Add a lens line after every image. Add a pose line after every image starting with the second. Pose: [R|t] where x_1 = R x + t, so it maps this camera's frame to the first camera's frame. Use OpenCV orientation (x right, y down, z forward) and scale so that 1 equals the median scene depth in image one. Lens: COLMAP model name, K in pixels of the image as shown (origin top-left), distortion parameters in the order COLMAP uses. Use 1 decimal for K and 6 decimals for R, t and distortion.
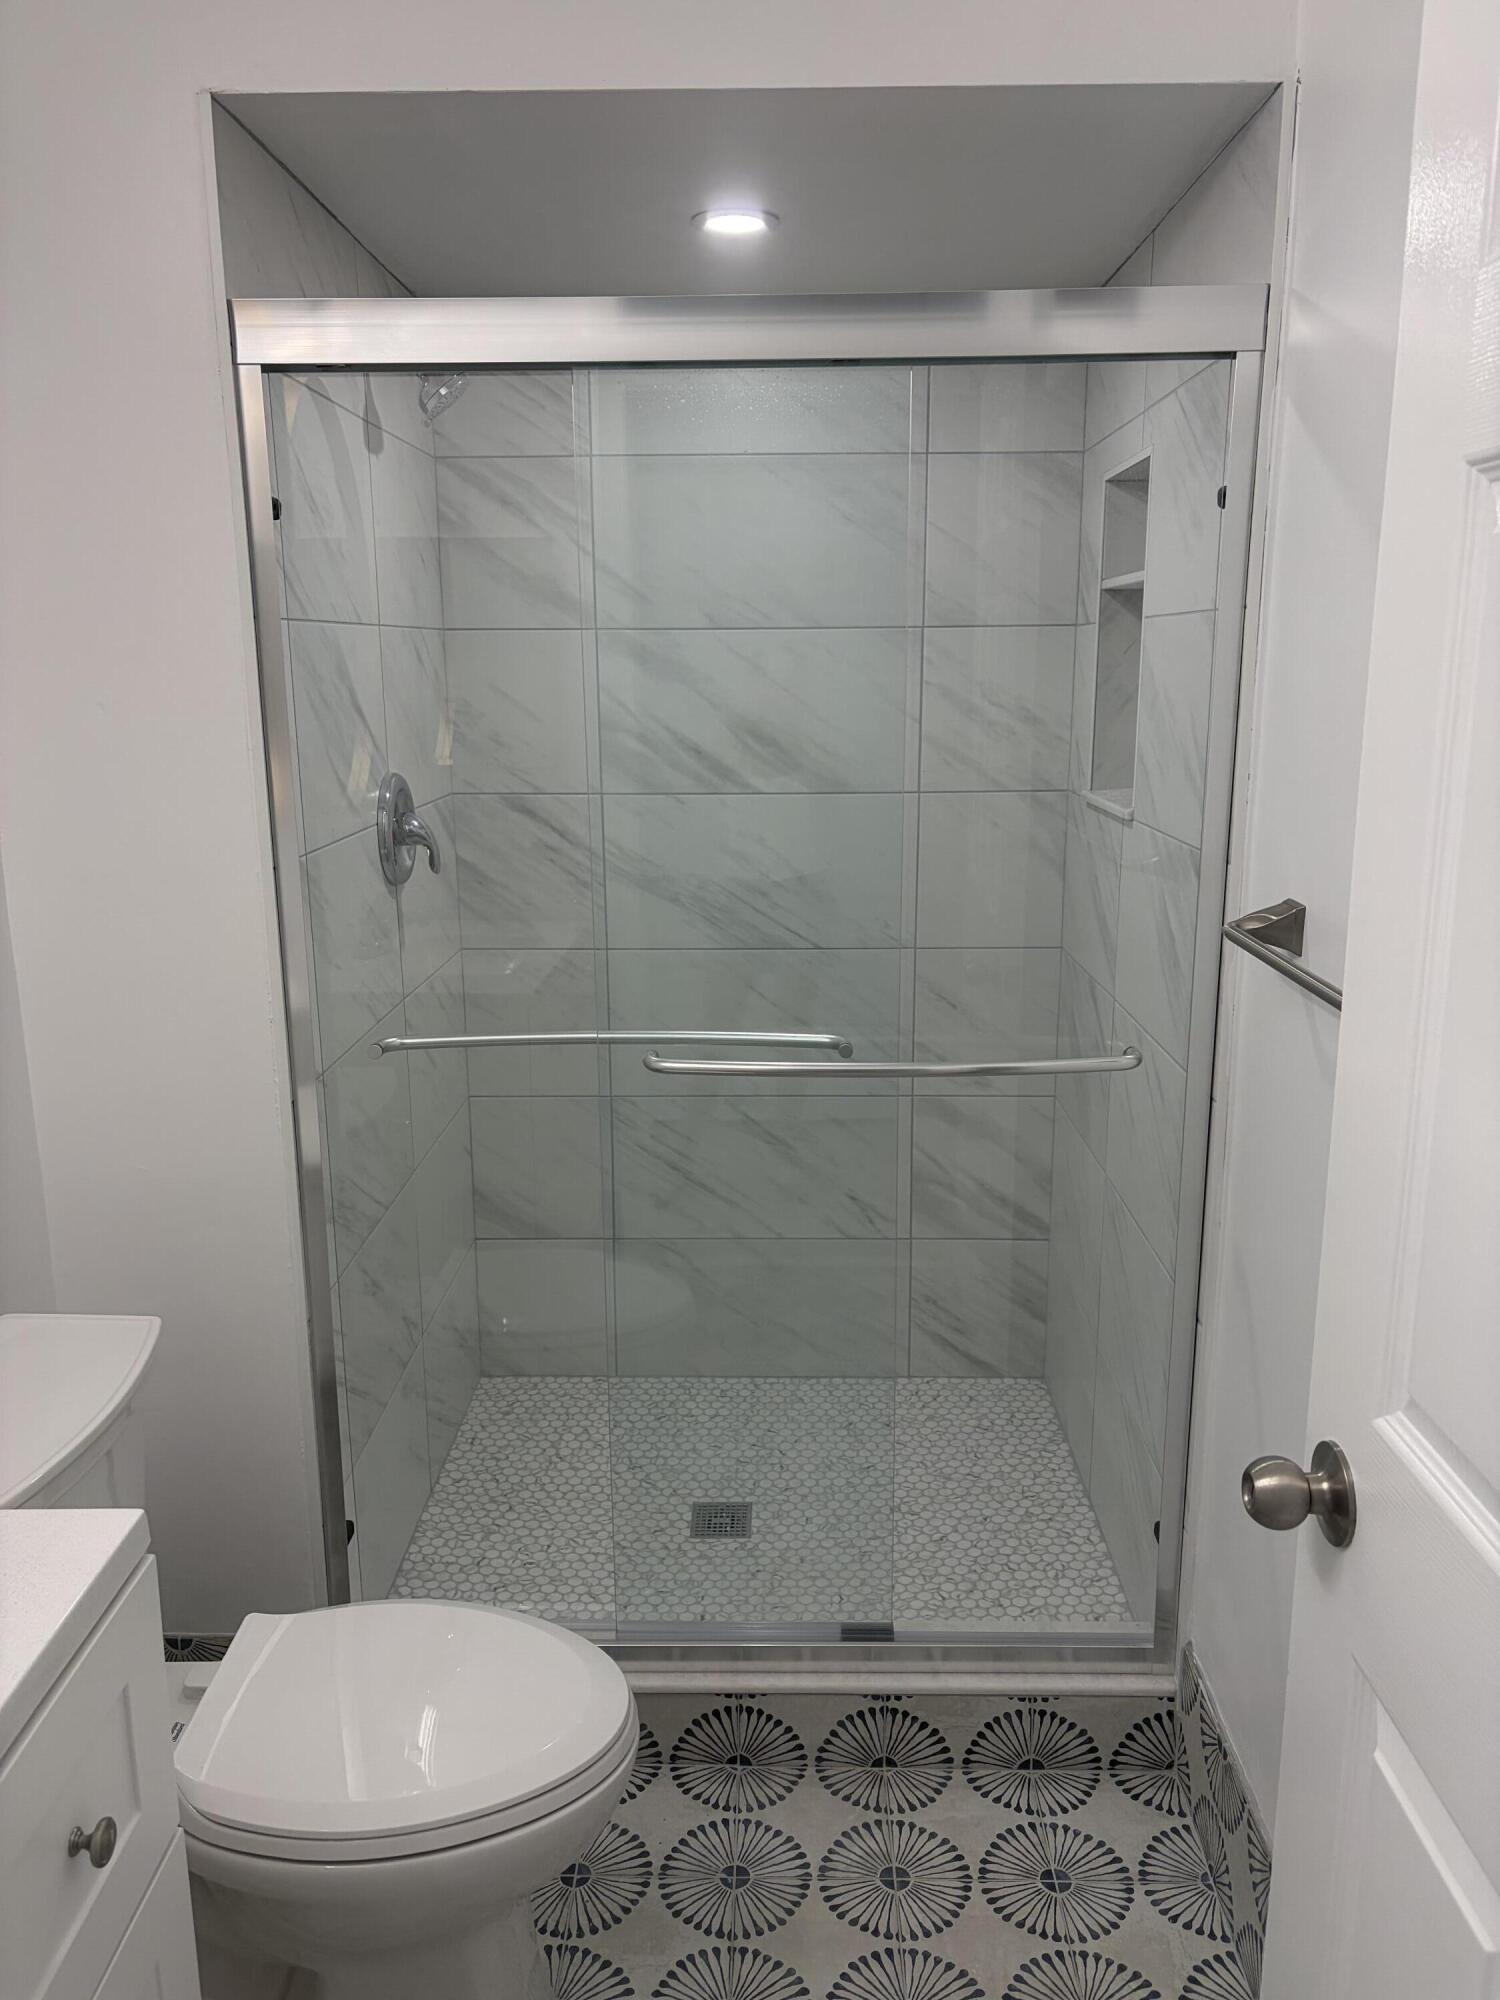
lens RADIAL K [[1513.1, 0, 750.0], [0, 1513.1, 1000.0], [0, 0, 1]] dist [0.001608, -0.007680]
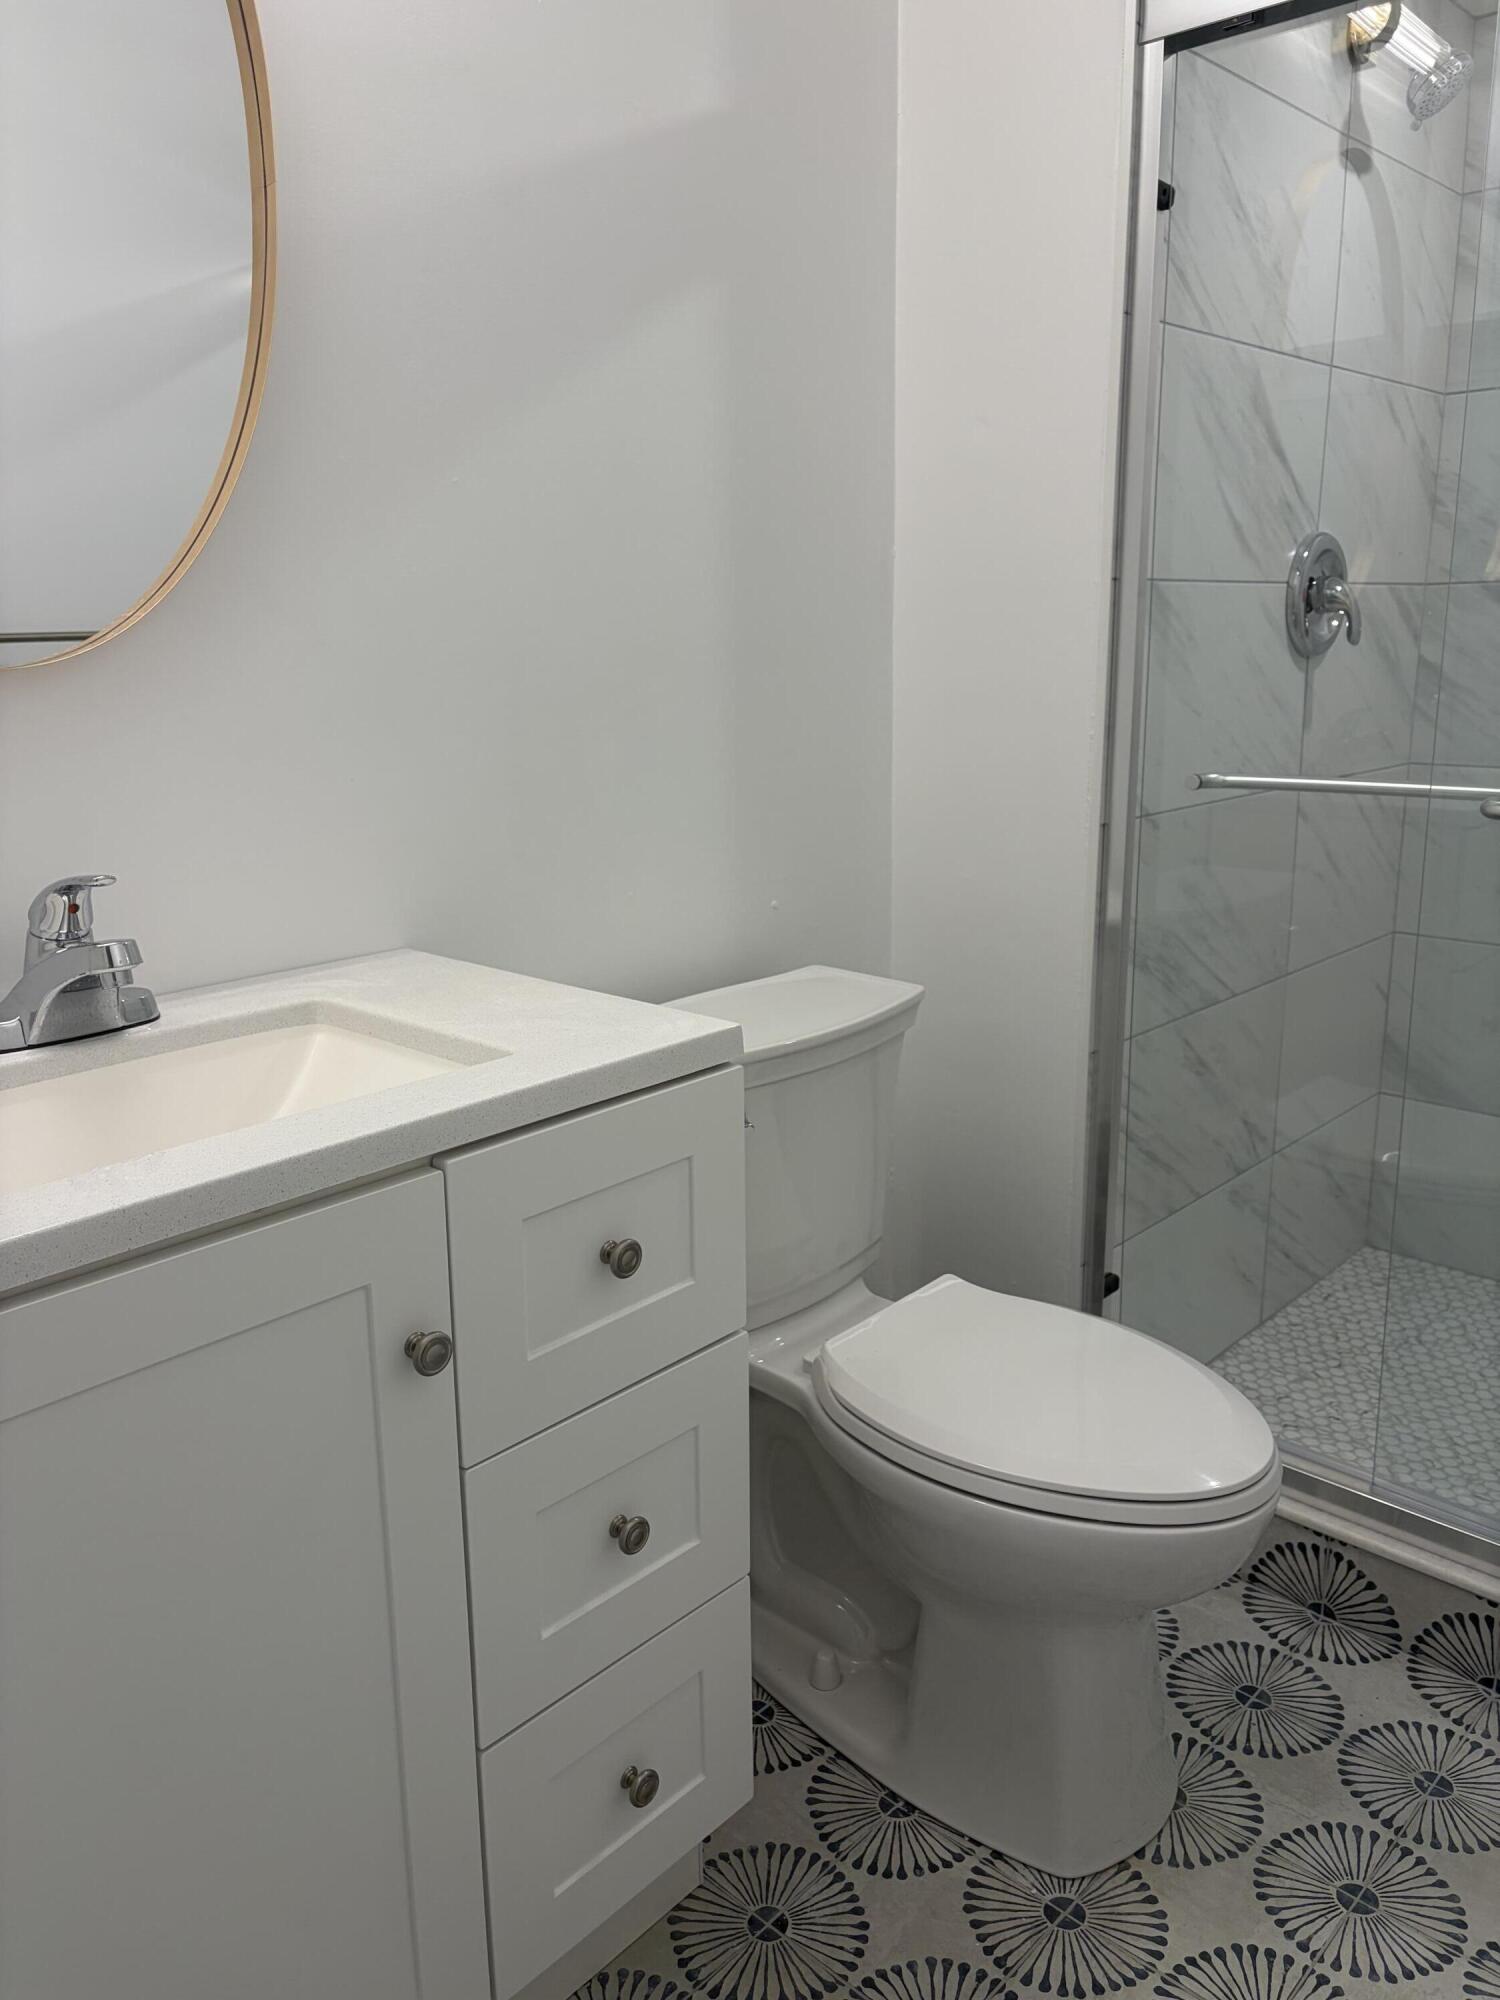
lens RADIAL K [[1519.9, 0, 750.0], [0, 1519.9, 1000.0], [0, 0, 1]] dist [0.038135, -0.052292]
pose [[0.751396, 0.162232, -0.639597, 0.157095], [-0.141187, 0.986385, 0.084328, 0.110742], [0.644570, 0.026939, 0.764071, 0.073495]]
